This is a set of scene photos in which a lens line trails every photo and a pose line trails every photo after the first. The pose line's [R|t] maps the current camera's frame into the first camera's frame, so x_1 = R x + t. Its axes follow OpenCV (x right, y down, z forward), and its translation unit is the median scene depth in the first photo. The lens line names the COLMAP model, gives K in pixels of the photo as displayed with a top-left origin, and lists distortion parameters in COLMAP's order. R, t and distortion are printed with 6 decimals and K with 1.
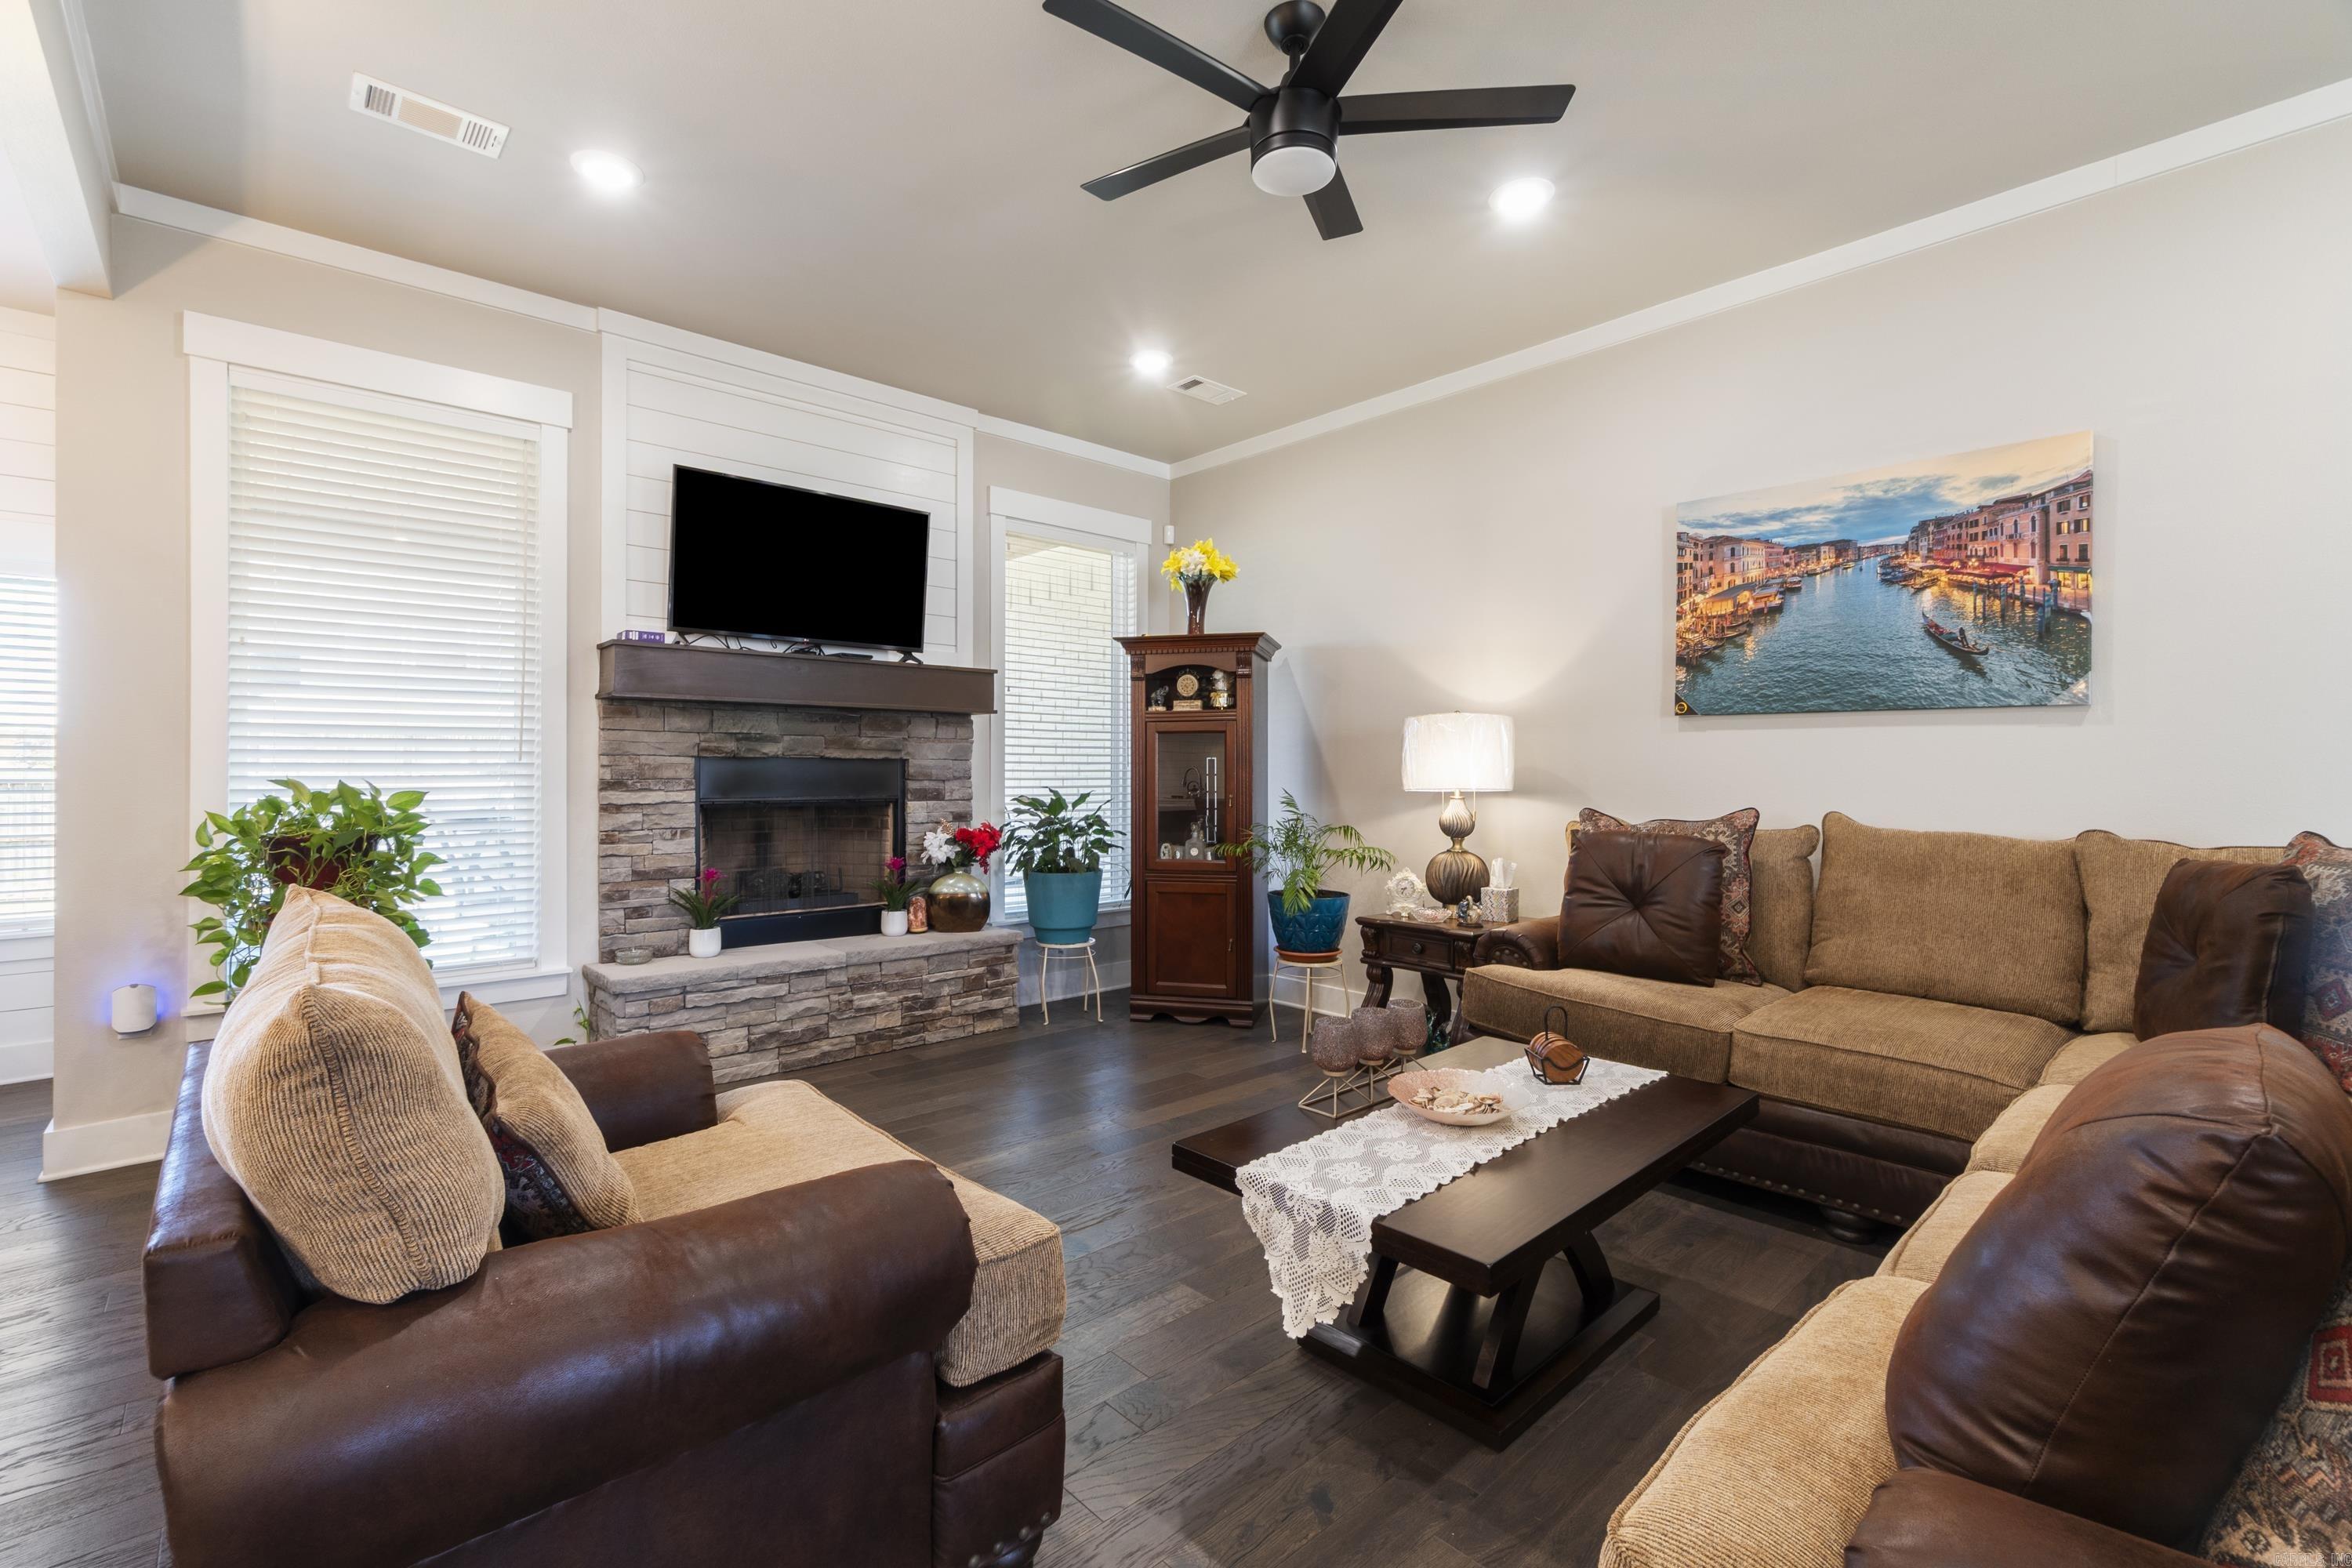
lens RADIAL K [[1017.4, 0, 1176.0], [0, 1017.4, 768.3], [0, 0, 1]] dist [-0.002057, -0.000018]
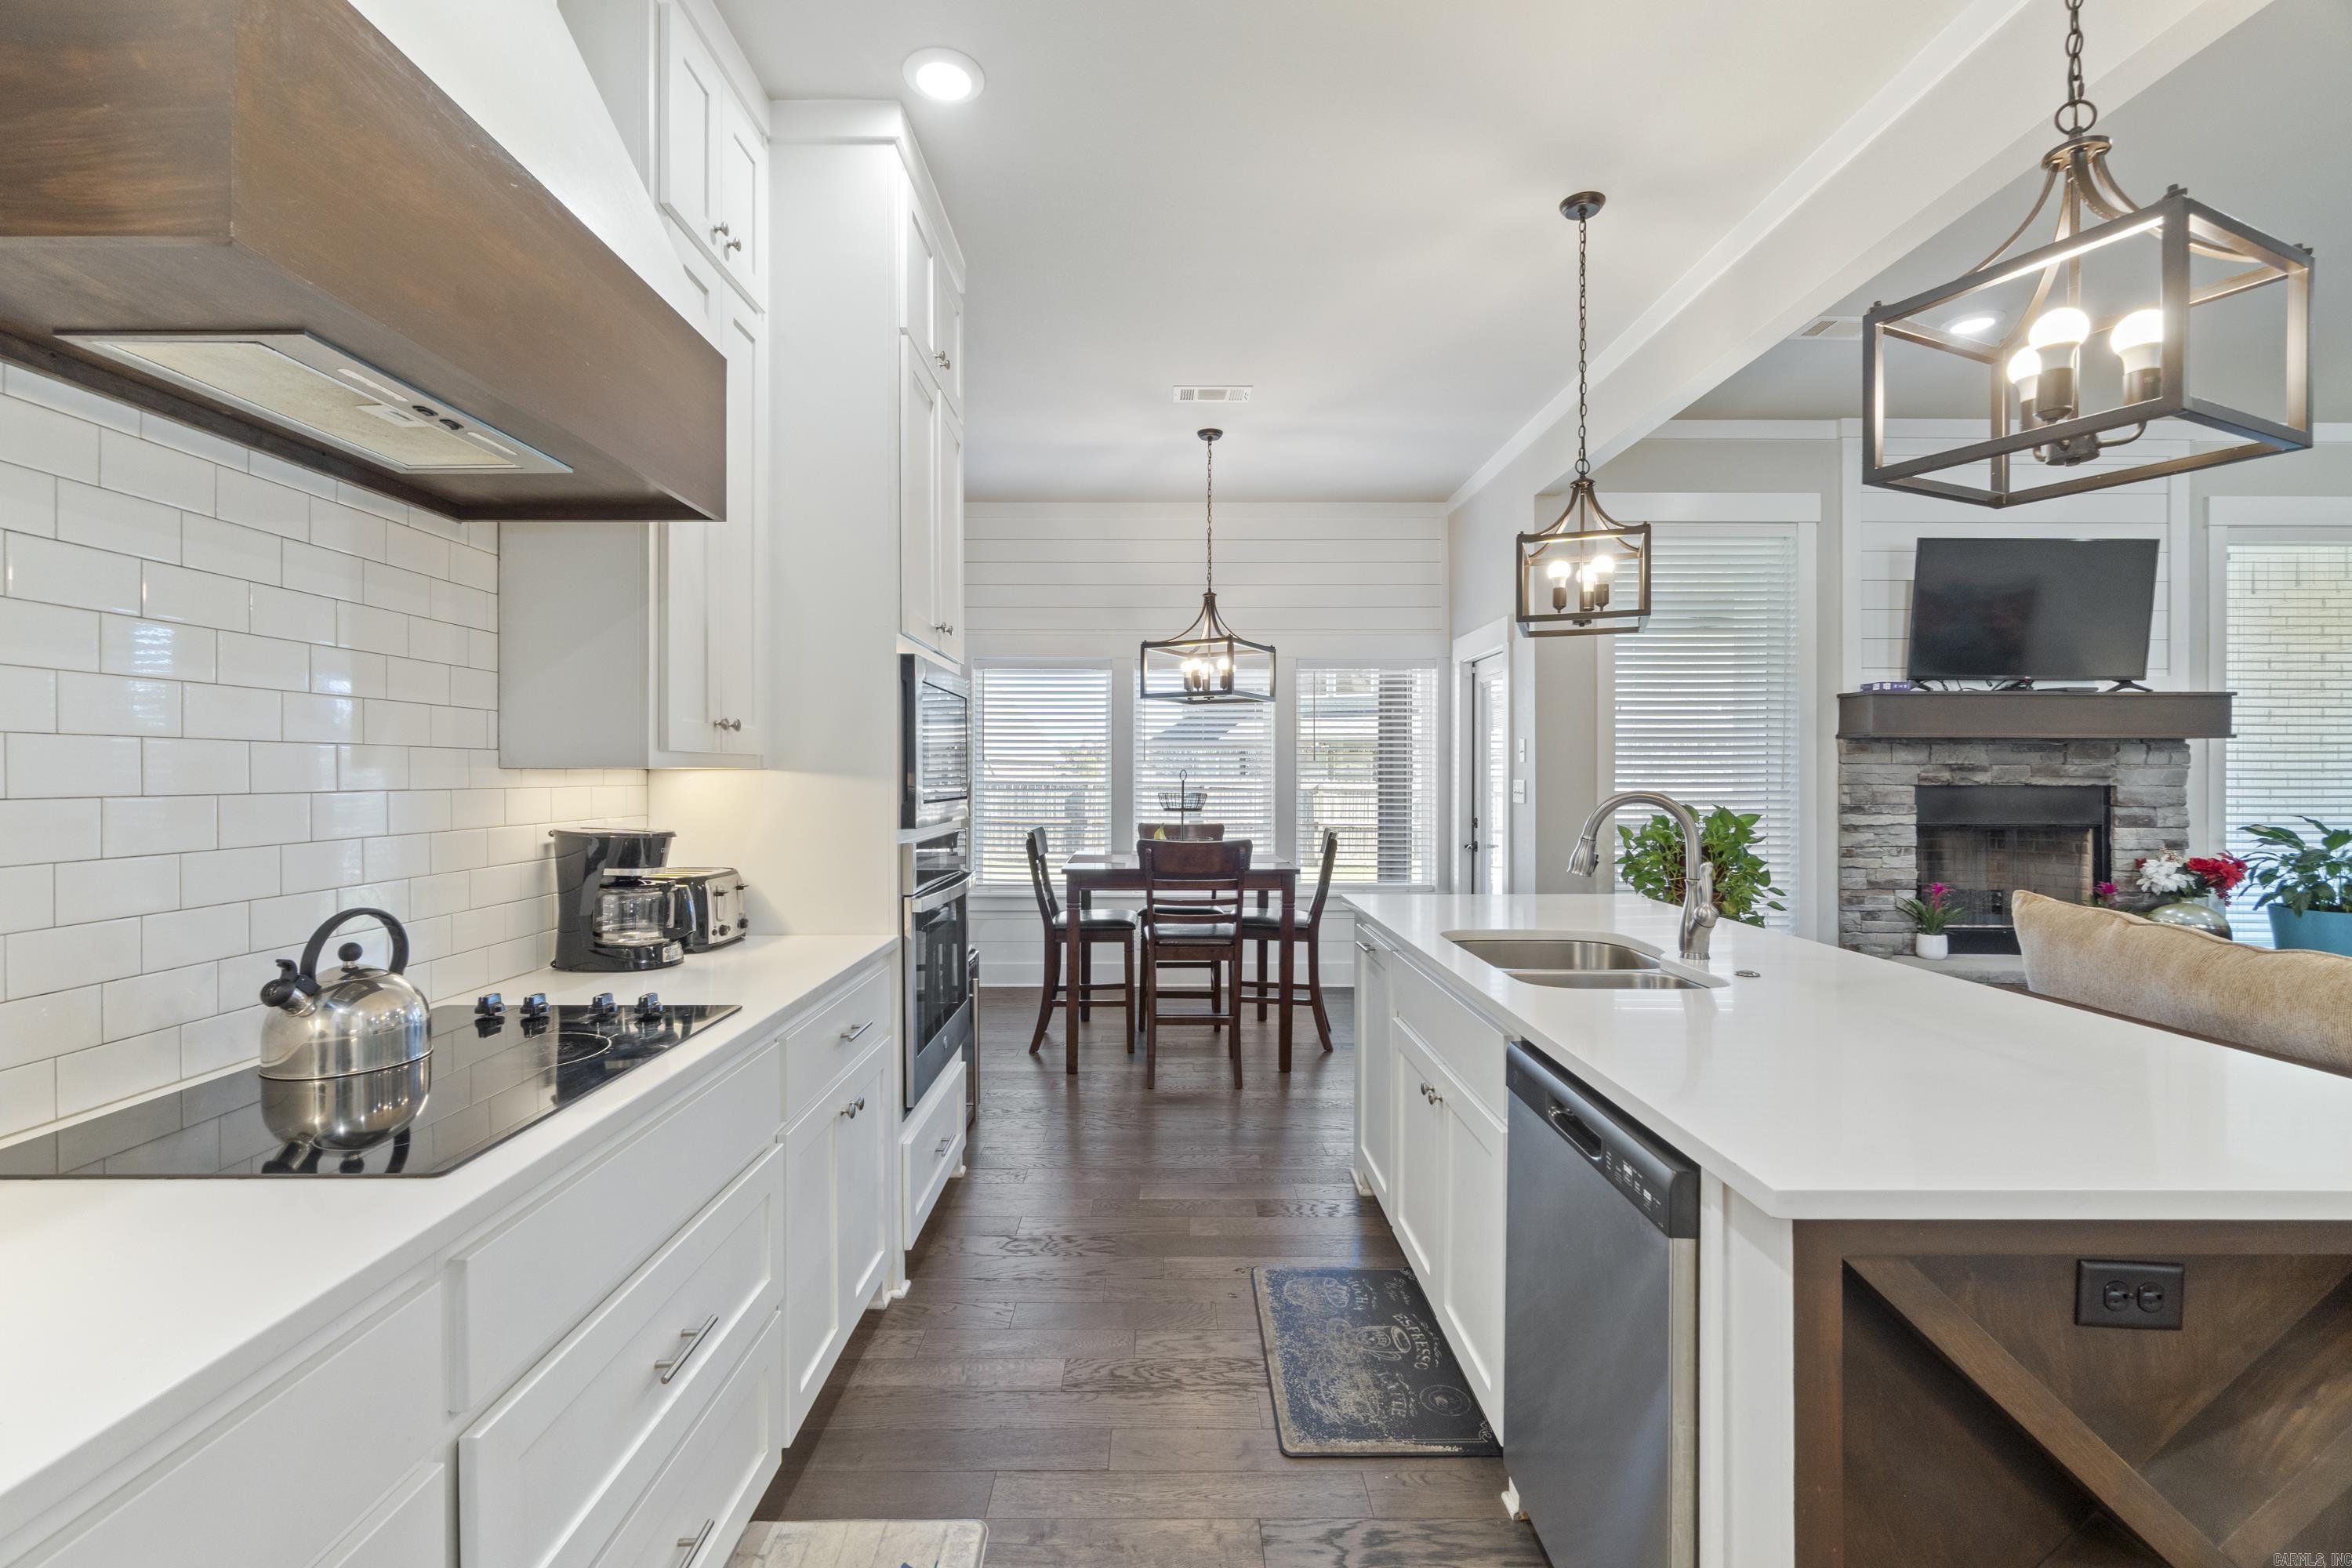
lens RADIAL K [[1017.4, 0, 1173.8], [0, 1017.4, 781.3], [0, 0, 1]] dist [-0.002057, -0.000018]
pose [[0.749156, 0.003100, -0.662387, -0.326435], [0.002504, 0.999969, 0.007513, -0.025702], [0.662389, -0.007287, 0.749124, -0.411658]]
